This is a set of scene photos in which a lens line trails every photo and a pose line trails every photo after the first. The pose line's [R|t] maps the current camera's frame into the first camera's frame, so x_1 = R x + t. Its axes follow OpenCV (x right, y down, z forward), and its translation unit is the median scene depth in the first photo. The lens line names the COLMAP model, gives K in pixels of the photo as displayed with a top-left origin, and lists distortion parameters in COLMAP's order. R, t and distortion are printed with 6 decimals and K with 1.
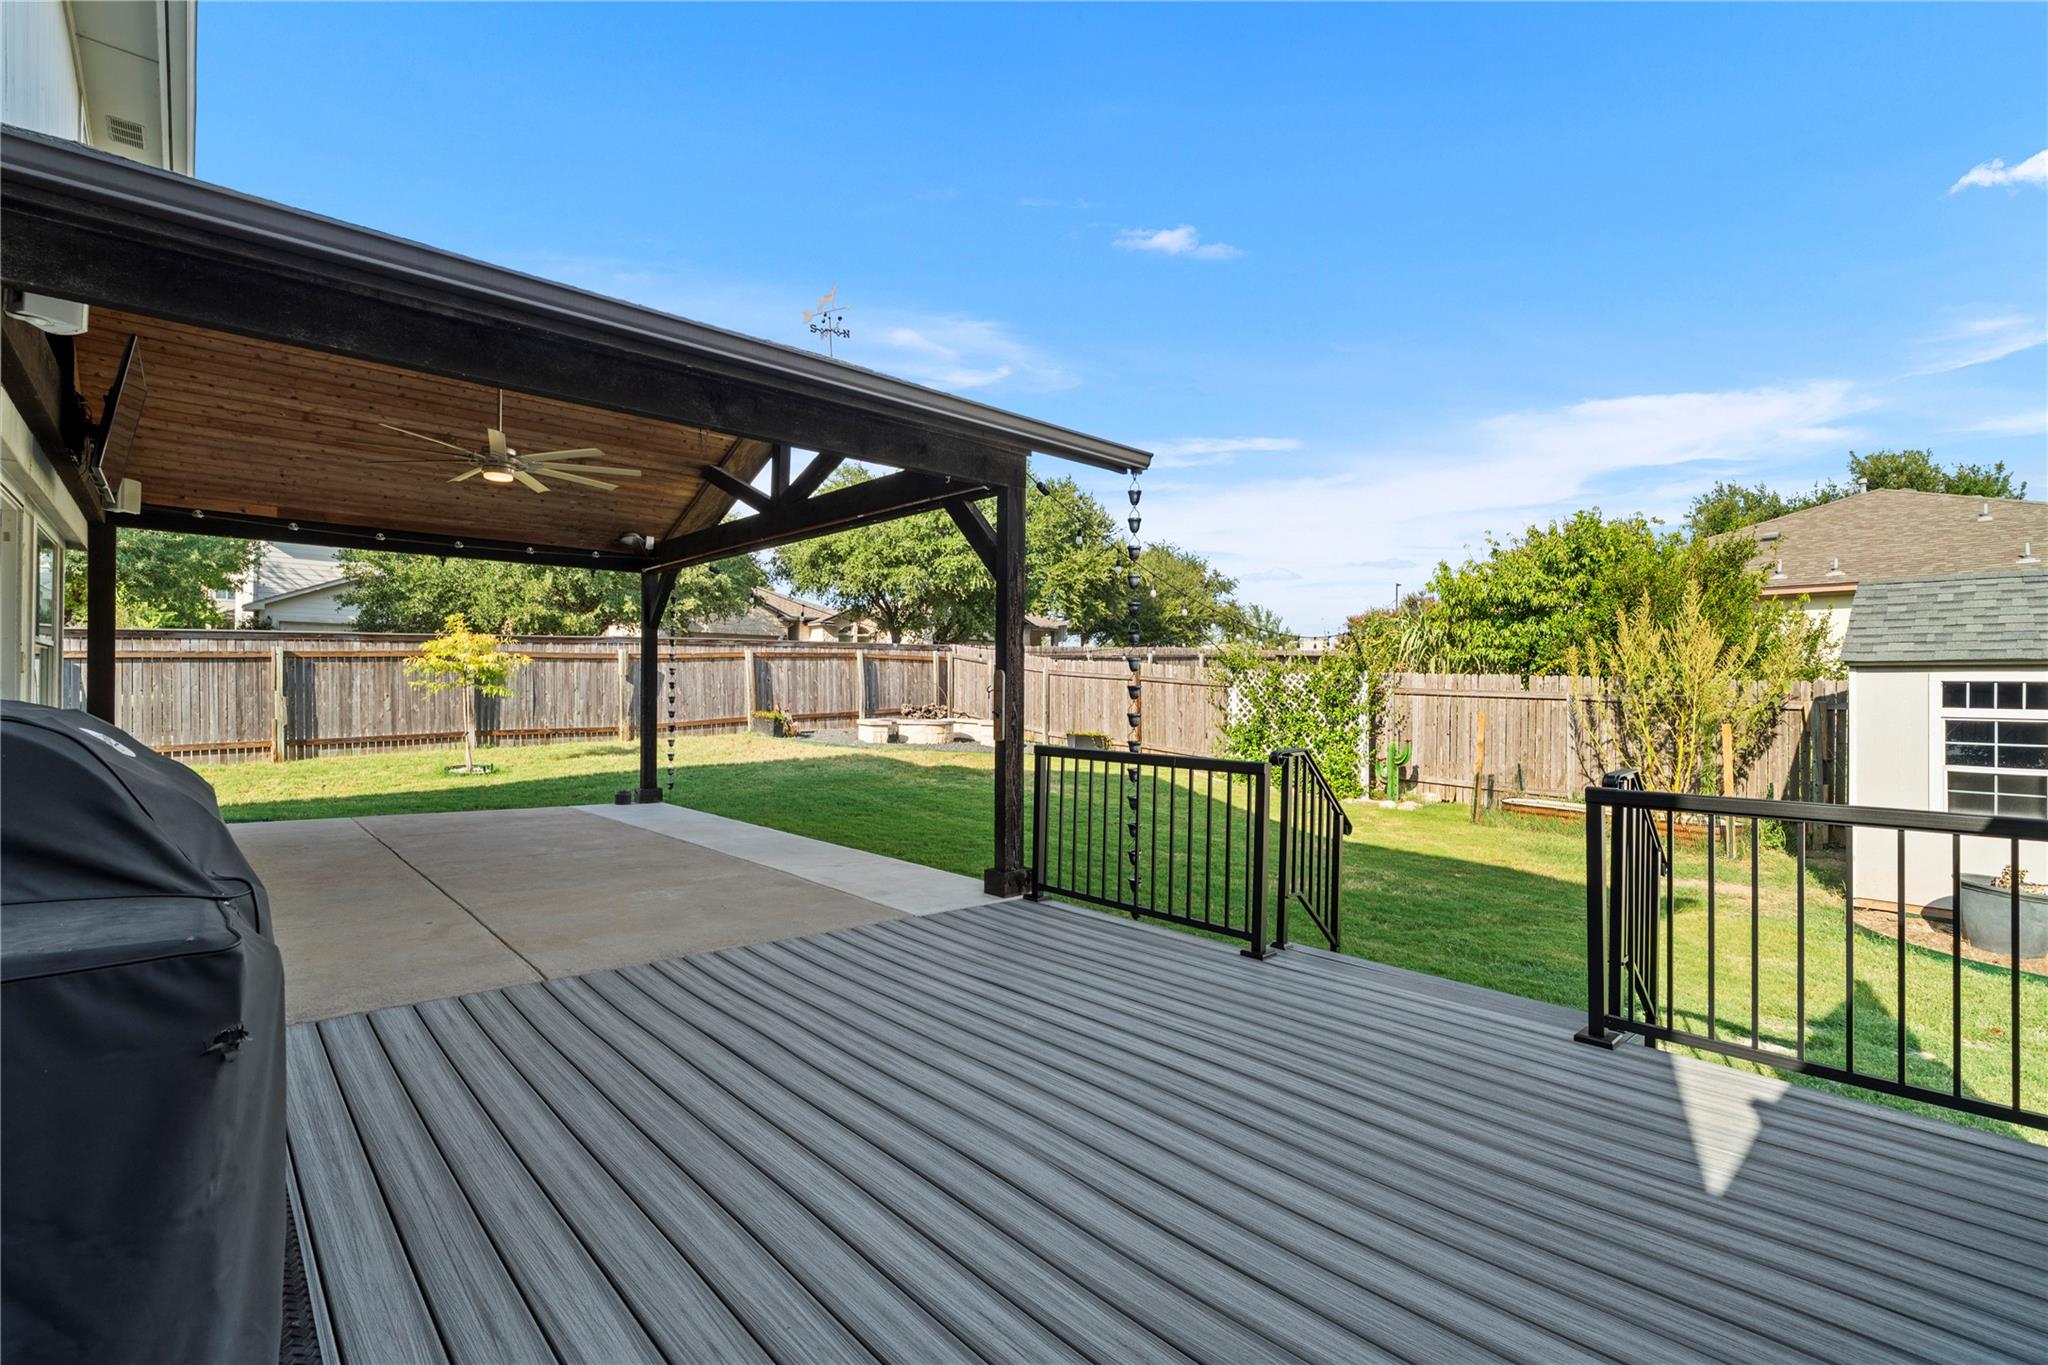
lens RADIAL K [[932.4, 0, 1007.1], [0, 932.4, 696.6], [0, 0, 1]] dist [-0.010010, 0.002807]
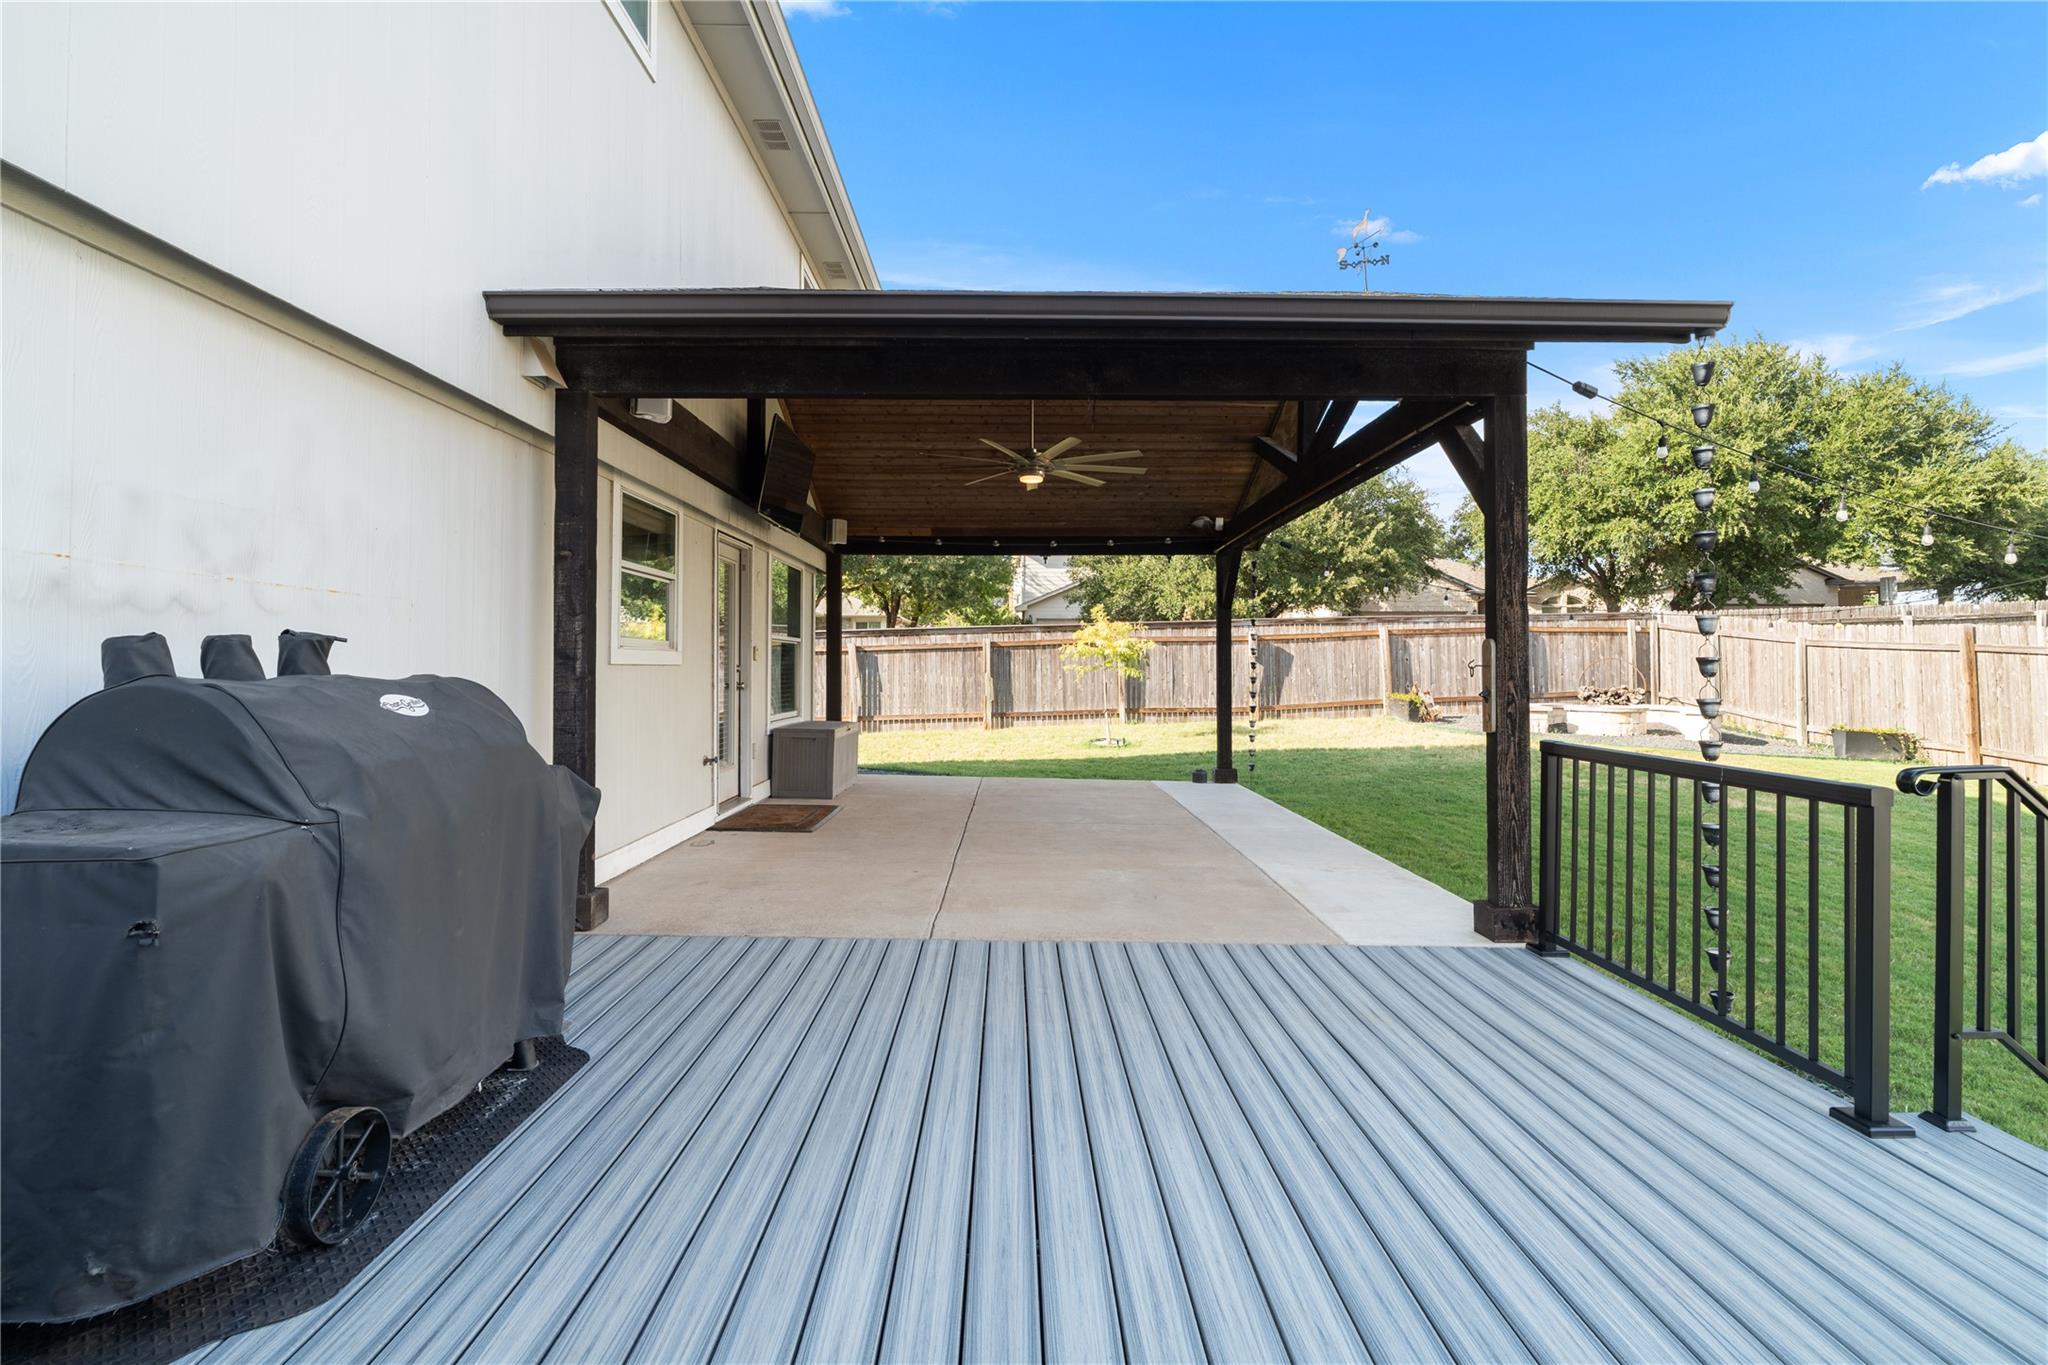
lens RADIAL K [[932.4, 0, 1020.3], [0, 932.4, 664.4], [0, 0, 1]] dist [-0.010010, 0.002807]
pose [[0.745254, -0.011340, -0.666684, 0.122257], [0.001196, 0.999876, -0.015671, 0.001867], [0.666780, 0.010881, 0.745176, 0.106151]]
